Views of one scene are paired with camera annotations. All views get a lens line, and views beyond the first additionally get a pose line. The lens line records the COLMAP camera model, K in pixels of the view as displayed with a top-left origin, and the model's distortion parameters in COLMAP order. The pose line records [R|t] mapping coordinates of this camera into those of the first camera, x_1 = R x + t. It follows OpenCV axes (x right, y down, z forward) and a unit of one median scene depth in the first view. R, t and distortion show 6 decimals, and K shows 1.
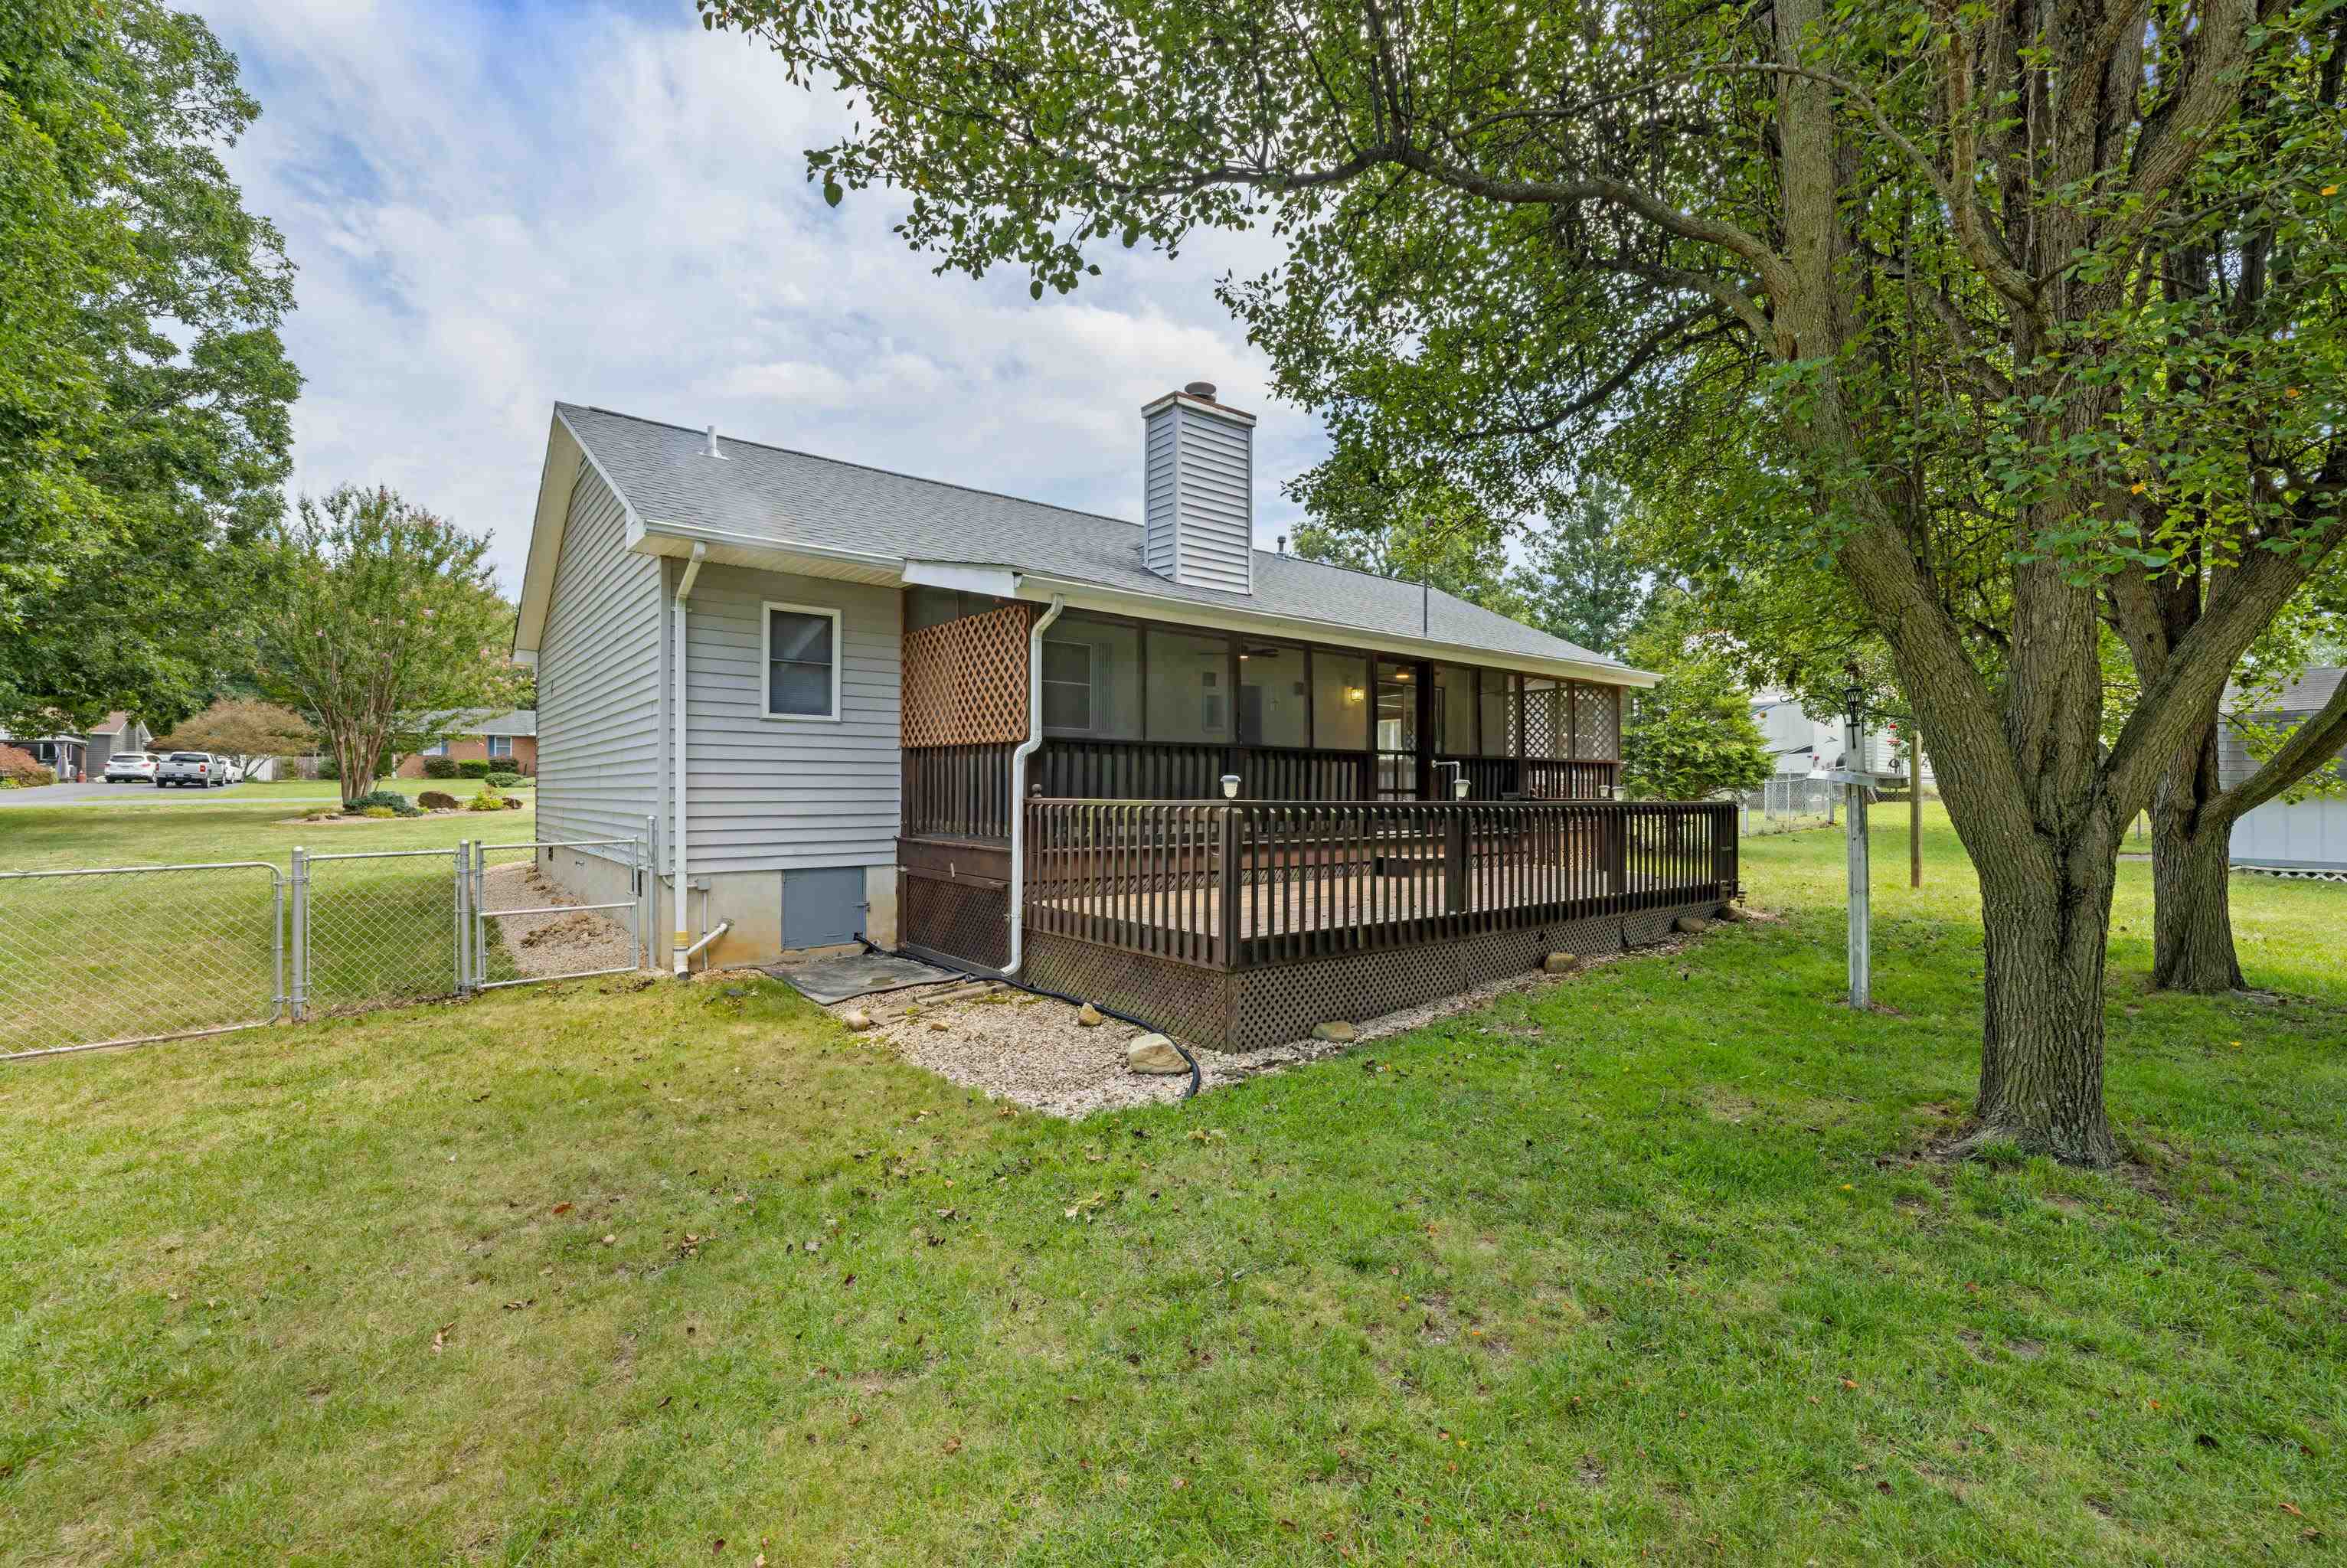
lens RADIAL K [[1006.1, 0, 1181.1], [0, 1006.1, 785.1], [0, 0, 1]] dist [0.004654, 0.000534]
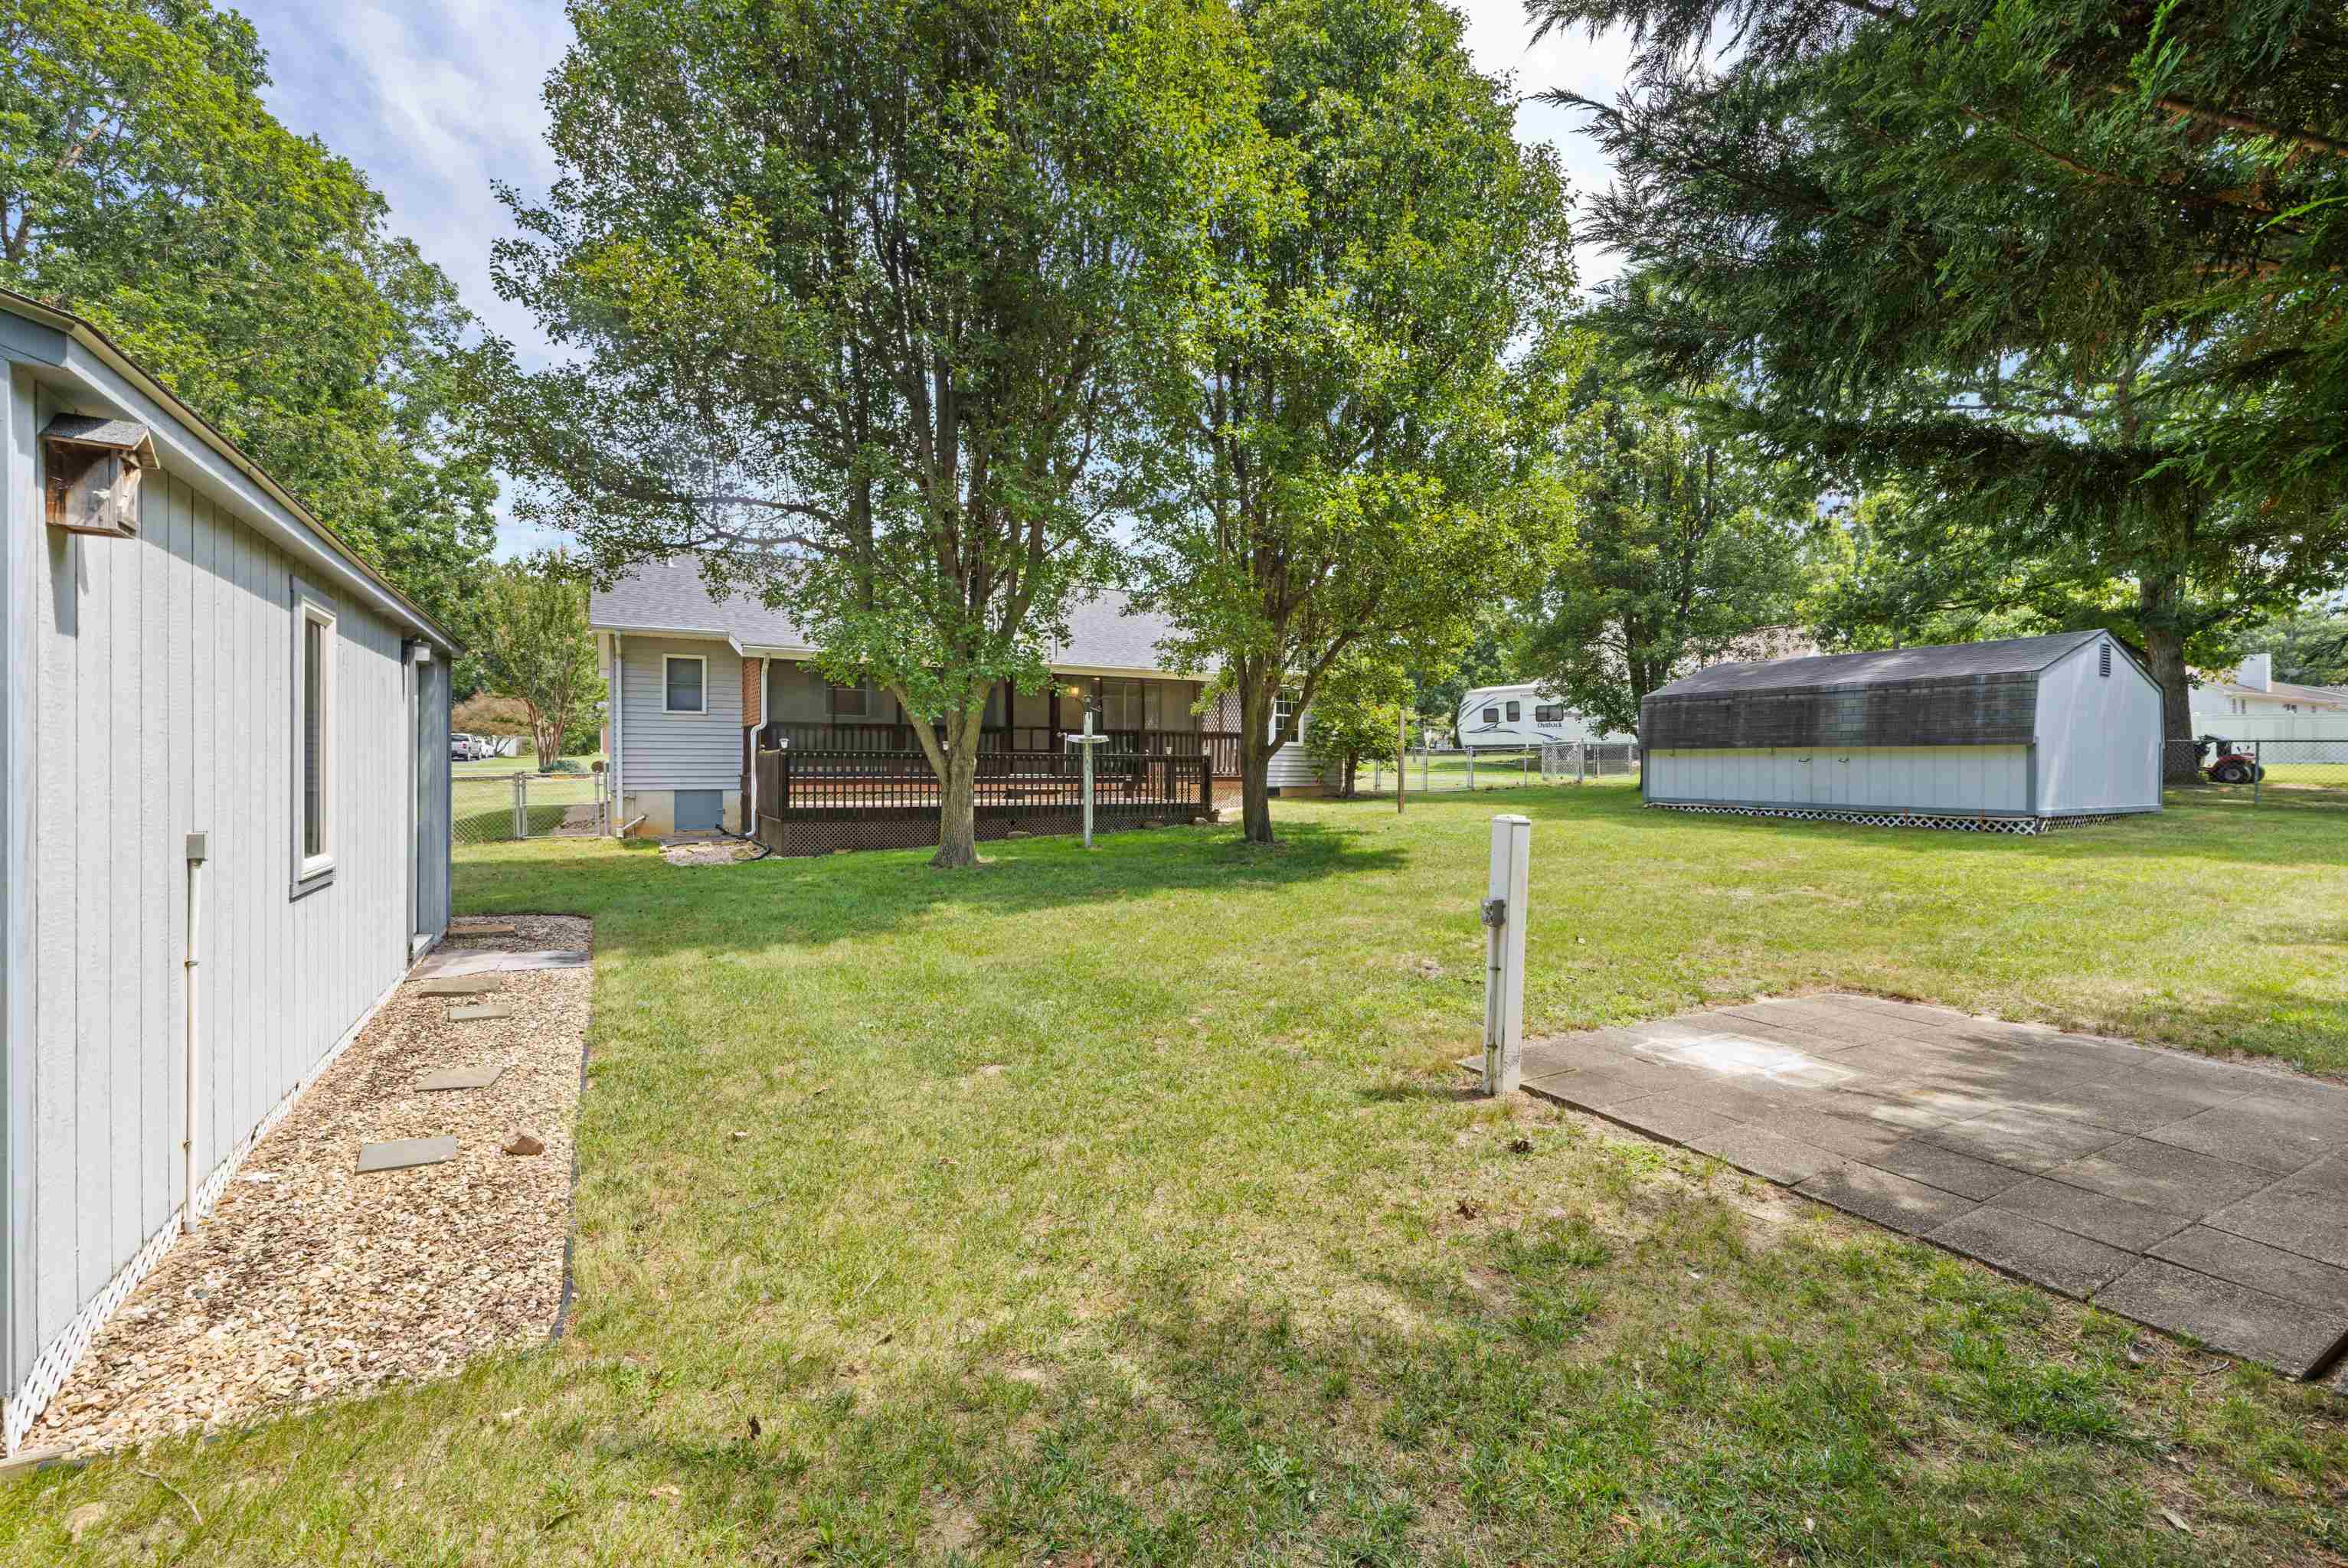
lens RADIAL K [[976.0, 0, 1182.1], [0, 976.0, 780.3], [0, 0, 1]] dist [0.002934, 0.000173]
pose [[0.989275, 0.002980, -0.146034, 0.744982], [-0.000379, 0.999841, 0.017836, 0.026785], [0.146064, -0.017590, 0.989119, -0.643354]]
